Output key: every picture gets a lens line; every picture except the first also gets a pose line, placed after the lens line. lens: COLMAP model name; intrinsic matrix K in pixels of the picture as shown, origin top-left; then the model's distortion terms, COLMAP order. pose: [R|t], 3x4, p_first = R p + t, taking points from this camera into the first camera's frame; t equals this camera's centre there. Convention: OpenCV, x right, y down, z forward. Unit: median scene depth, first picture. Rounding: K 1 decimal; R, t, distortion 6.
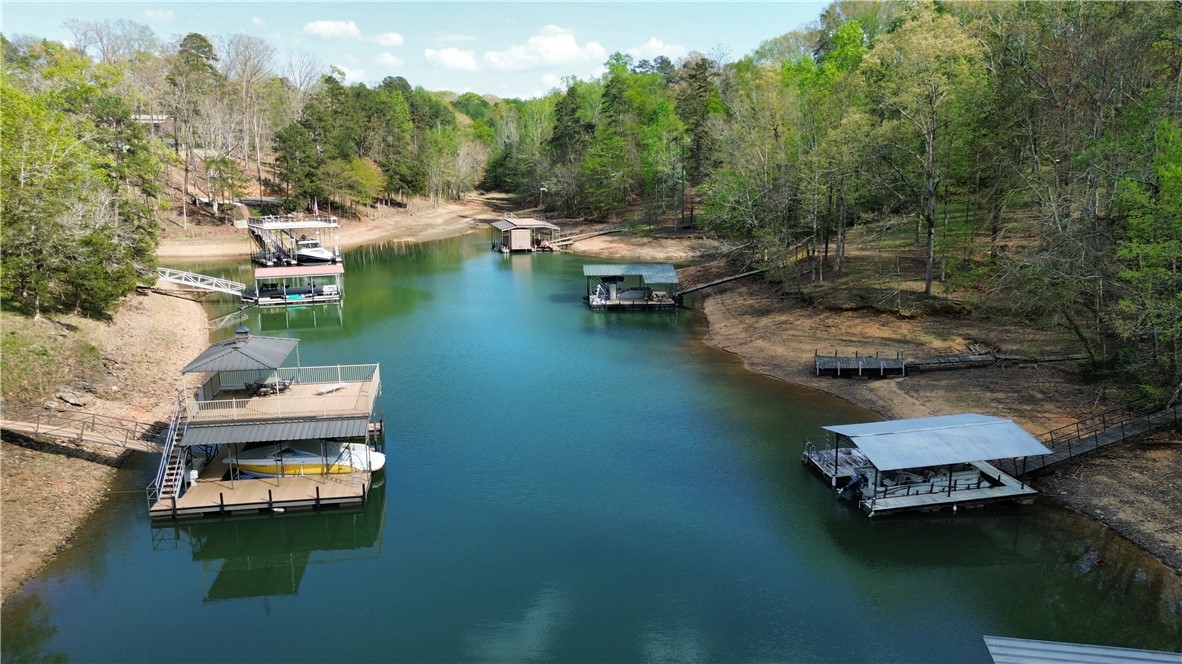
lens RADIAL K [[832.9, 0, 591.0], [0, 832.9, 332.0], [0, 0, 1]] dist [0.088198, -0.086700]
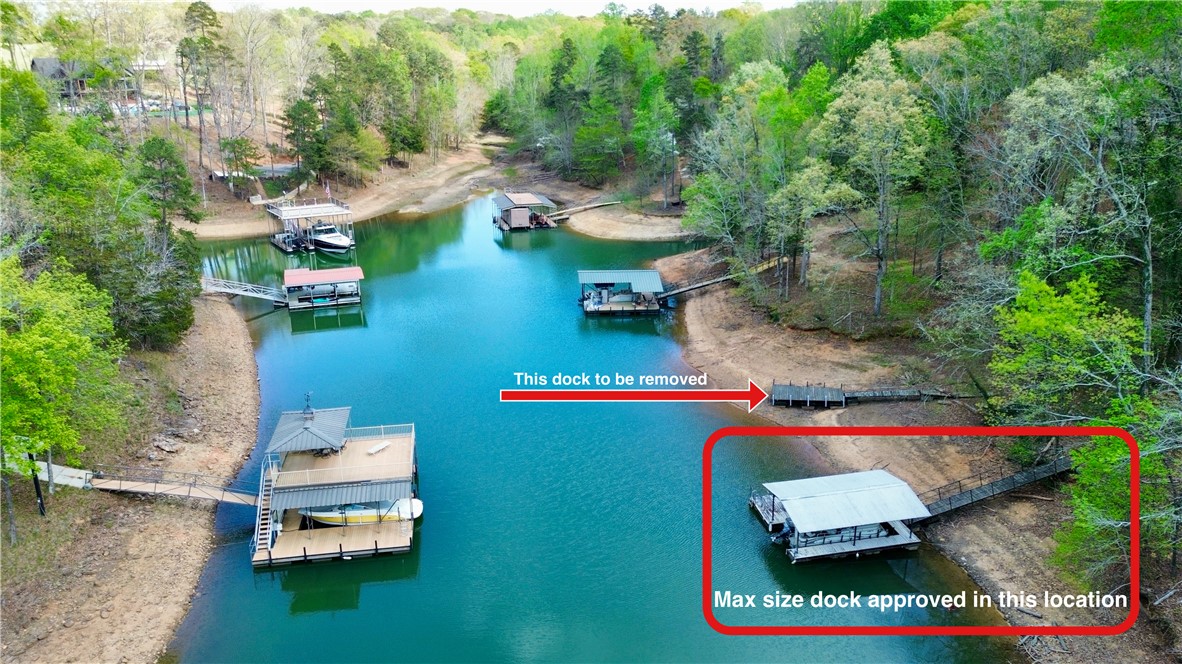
lens RADIAL K [[832.9, 0, 591.0], [0, 832.9, 332.0], [0, 0, 1]] dist [0.088198, -0.086700]
pose [[0.999990, -0.001727, 0.004193, 0.003379], [0.001254, 0.993895, 0.110323, -0.139169], [-0.004357, -0.110317, 0.993887, -0.134053]]
